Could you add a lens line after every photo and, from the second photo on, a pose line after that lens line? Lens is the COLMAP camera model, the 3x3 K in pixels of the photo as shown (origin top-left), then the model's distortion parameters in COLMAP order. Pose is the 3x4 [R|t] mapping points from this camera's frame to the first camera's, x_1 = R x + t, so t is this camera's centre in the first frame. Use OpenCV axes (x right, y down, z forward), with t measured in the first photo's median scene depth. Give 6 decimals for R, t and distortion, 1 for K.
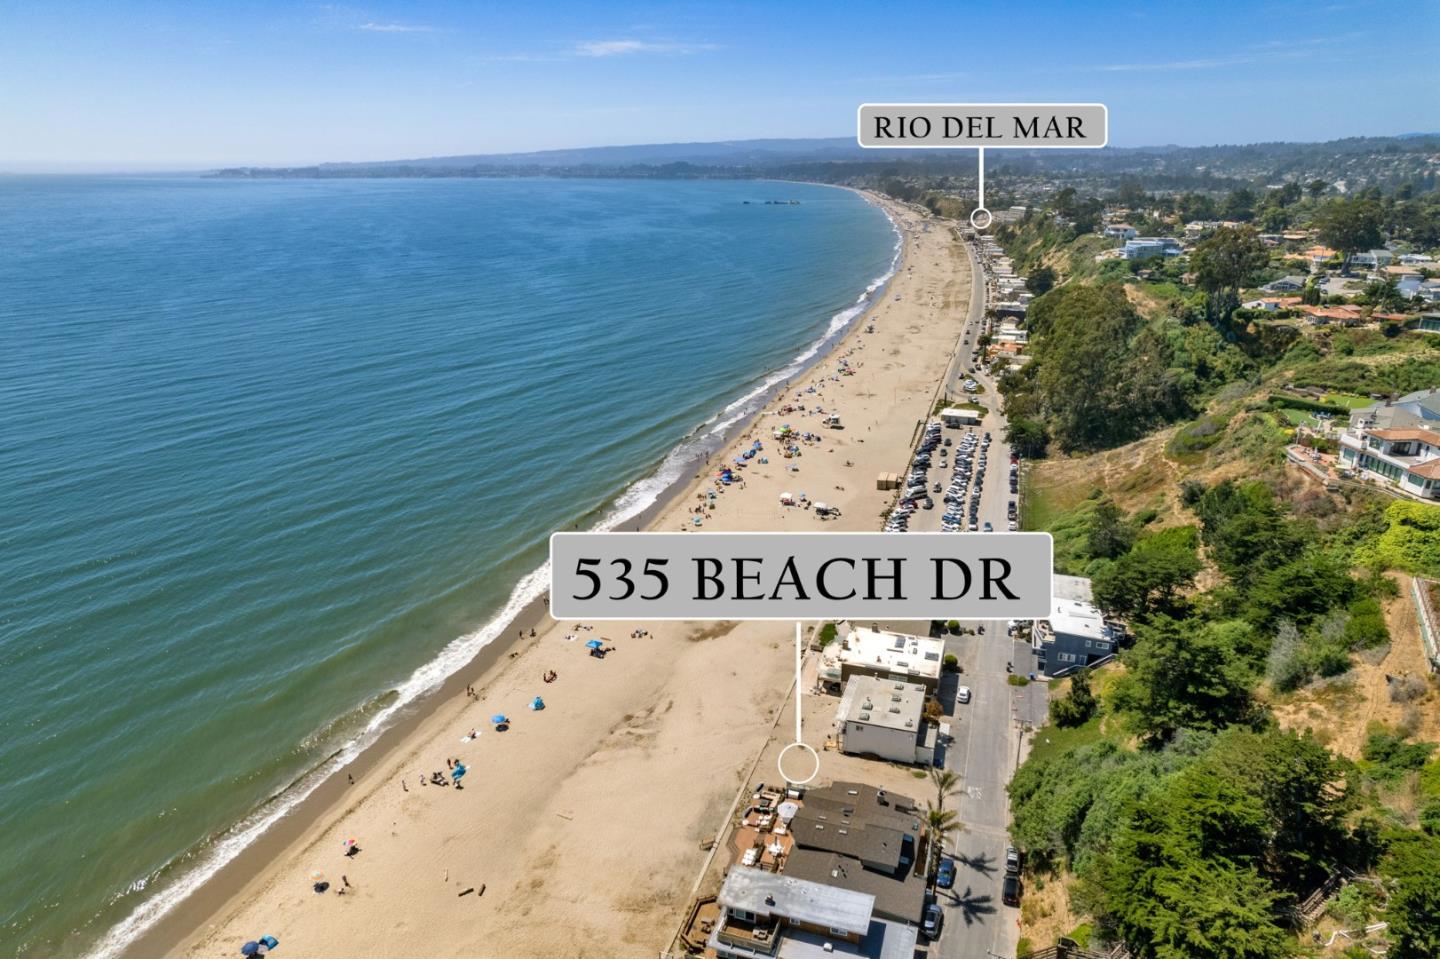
lens RADIAL K [[927.9, 0, 720.0], [0, 927.9, 479.5], [0, 0, 1]] dist [-0.065989, 0.067945]
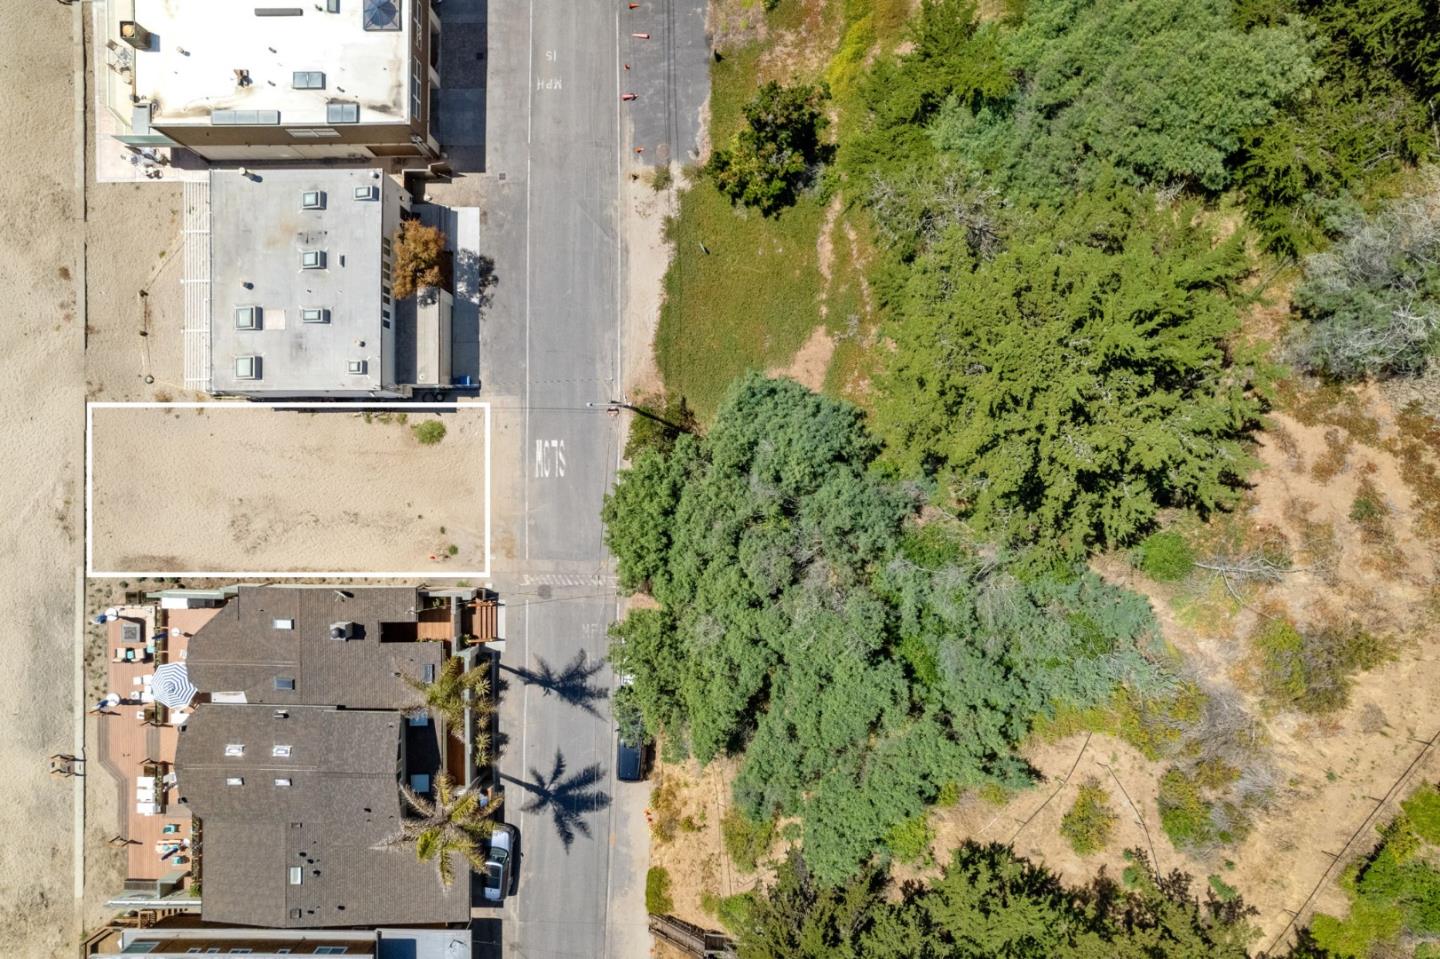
lens RADIAL K [[927.9, 0, 720.0], [0, 927.9, 479.5], [0, 0, 1]] dist [-0.065989, 0.067945]
pose [[0.952364, -0.304792, -0.010222, 0.412347], [0.110837, 0.314711, 0.942694, -0.093596], [-0.284109, -0.898921, 0.333501, 0.936537]]
